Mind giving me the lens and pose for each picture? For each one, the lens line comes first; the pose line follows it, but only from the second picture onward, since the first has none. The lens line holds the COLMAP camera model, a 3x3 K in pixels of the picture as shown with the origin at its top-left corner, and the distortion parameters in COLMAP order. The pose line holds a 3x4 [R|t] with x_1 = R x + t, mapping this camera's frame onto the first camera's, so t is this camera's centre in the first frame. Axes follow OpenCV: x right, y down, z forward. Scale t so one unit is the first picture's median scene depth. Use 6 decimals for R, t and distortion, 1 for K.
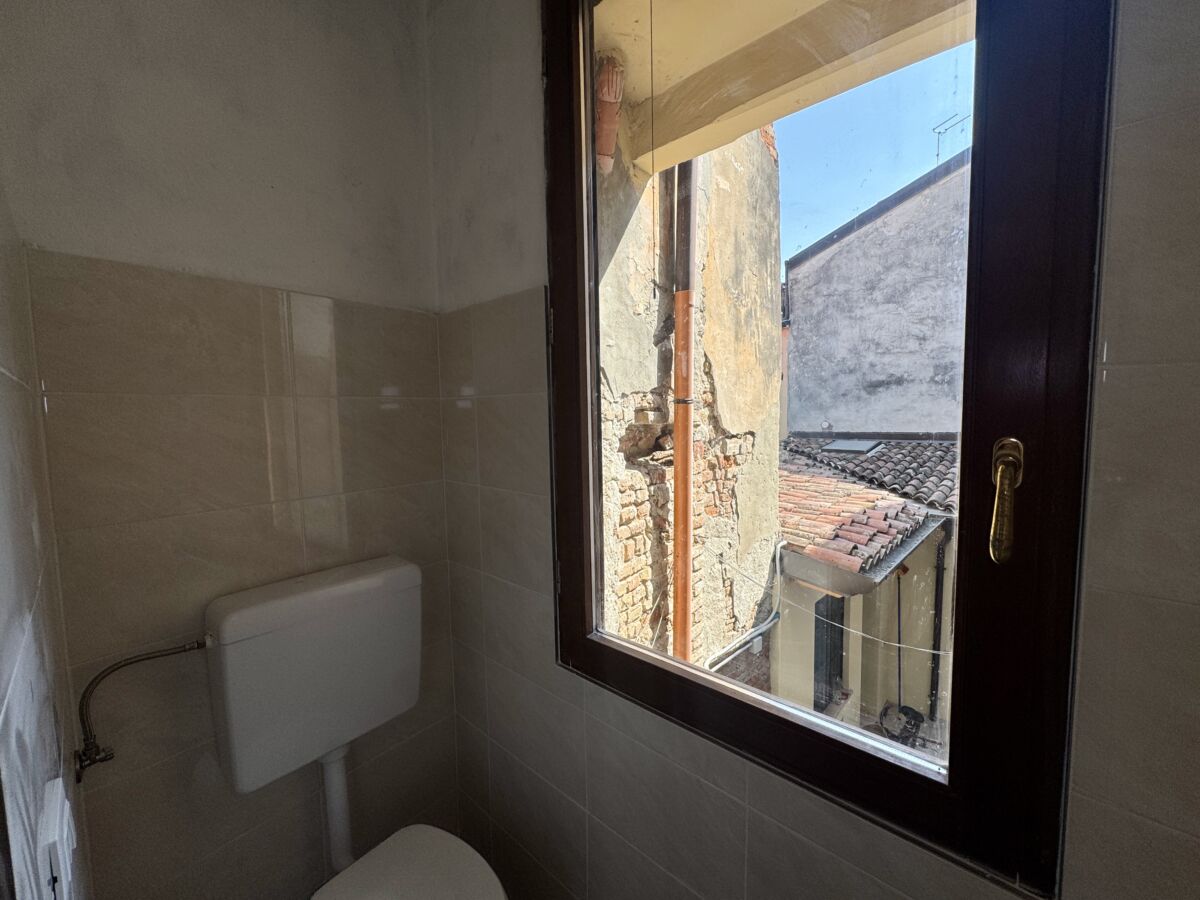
lens RADIAL K [[471.0, 0, 600.0], [0, 471.0, 450.0], [0, 0, 1]] dist [-0.008002, 0.000367]
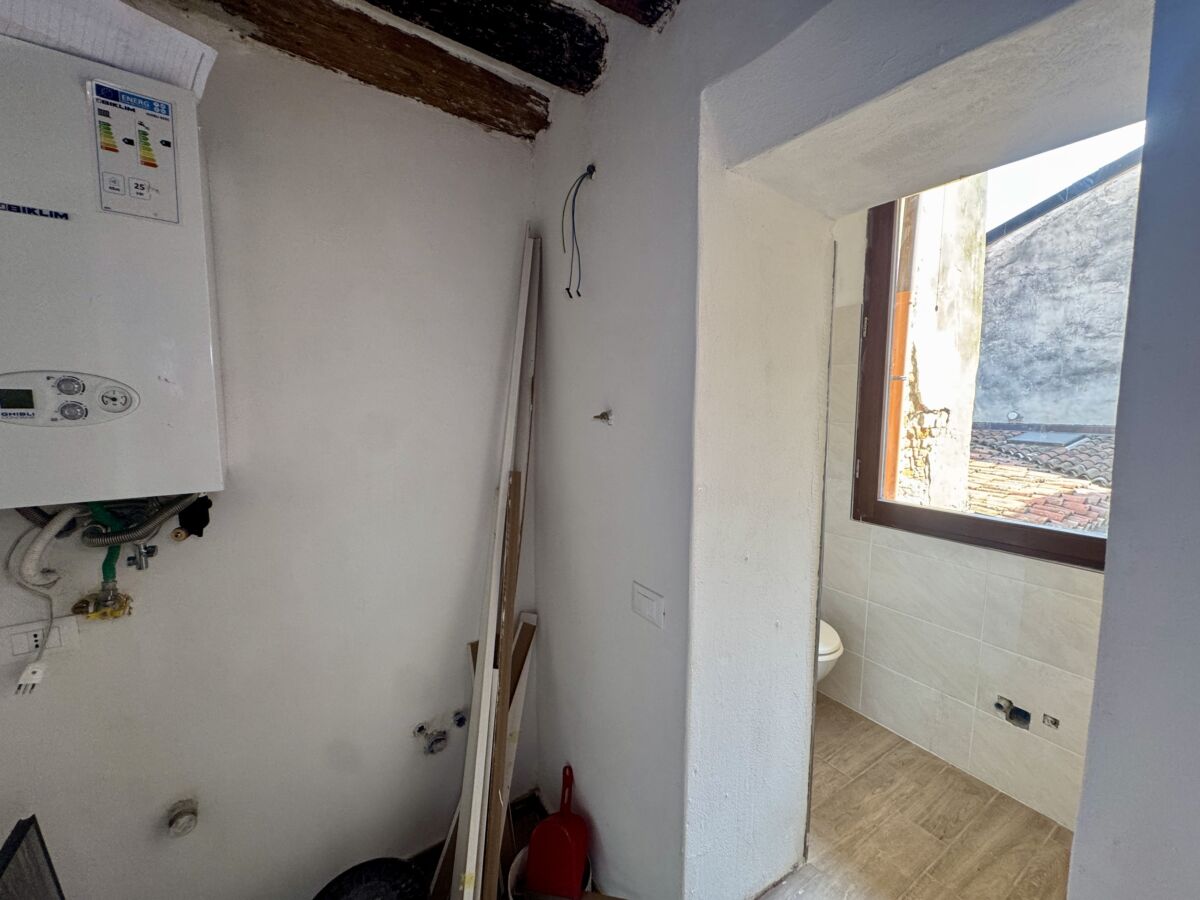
lens RADIAL K [[471.0, 0, 600.0], [0, 471.0, 450.0], [0, 0, 1]] dist [-0.008002, 0.000367]
pose [[0.964235, 0.047370, -0.260780, -0.071485], [-0.041162, 0.998725, 0.029217, 0.023671], [0.261832, -0.017438, 0.964956, -0.121628]]
